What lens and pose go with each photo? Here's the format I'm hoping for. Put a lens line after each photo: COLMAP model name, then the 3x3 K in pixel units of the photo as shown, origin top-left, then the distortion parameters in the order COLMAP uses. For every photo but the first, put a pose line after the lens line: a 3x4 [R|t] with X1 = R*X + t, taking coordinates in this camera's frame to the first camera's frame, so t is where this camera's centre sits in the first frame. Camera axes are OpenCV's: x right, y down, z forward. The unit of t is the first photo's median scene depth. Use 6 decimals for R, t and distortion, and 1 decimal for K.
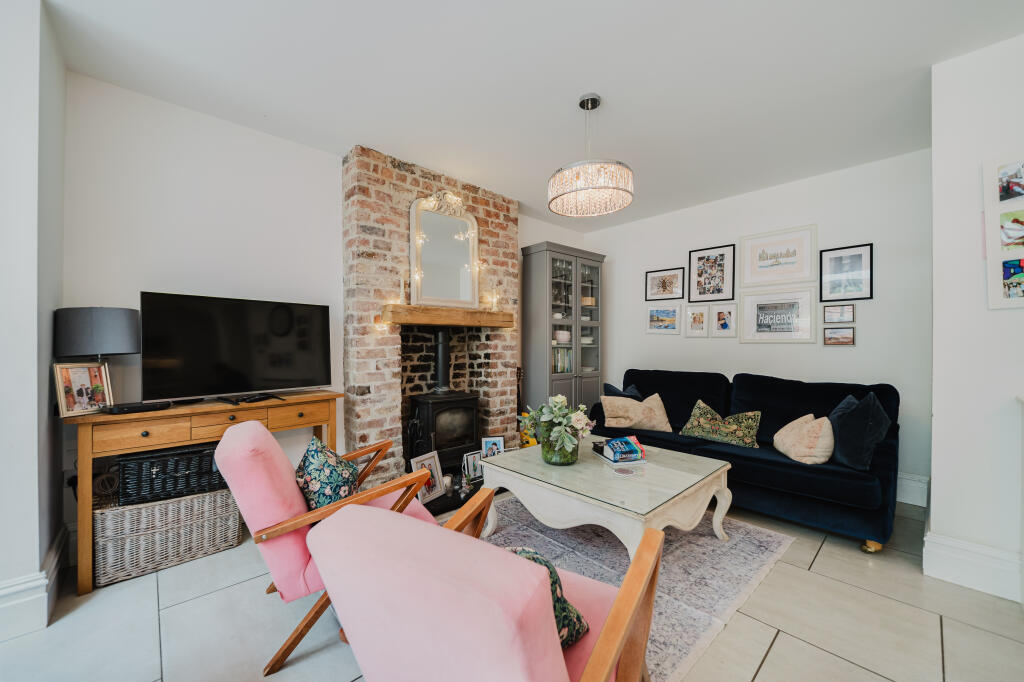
lens RADIAL K [[383.6, 0, 513.3], [0, 383.6, 344.9], [0, 0, 1]] dist [-0.002393, 0.000100]
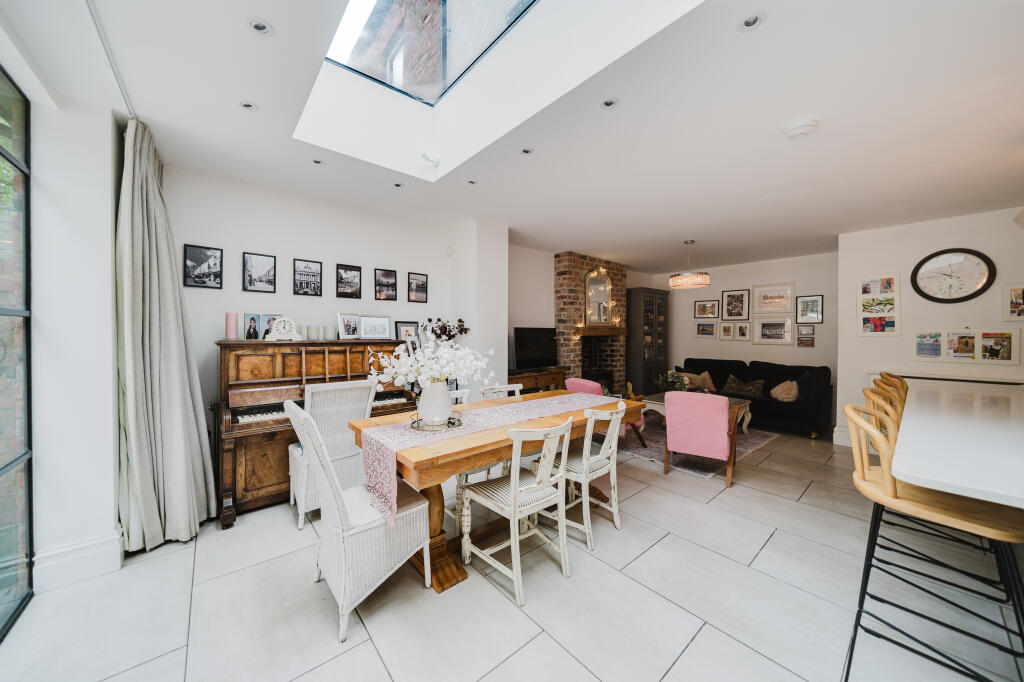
lens RADIAL K [[354.2, 0, 511.0], [0, 354.2, 335.6], [0, 0, 1]] dist [-0.002450, -0.000268]
pose [[0.999285, 0.001887, -0.037774, -0.518477], [-0.001554, 0.999960, 0.008857, -0.061587], [0.037789, -0.008792, 0.999247, -0.765244]]
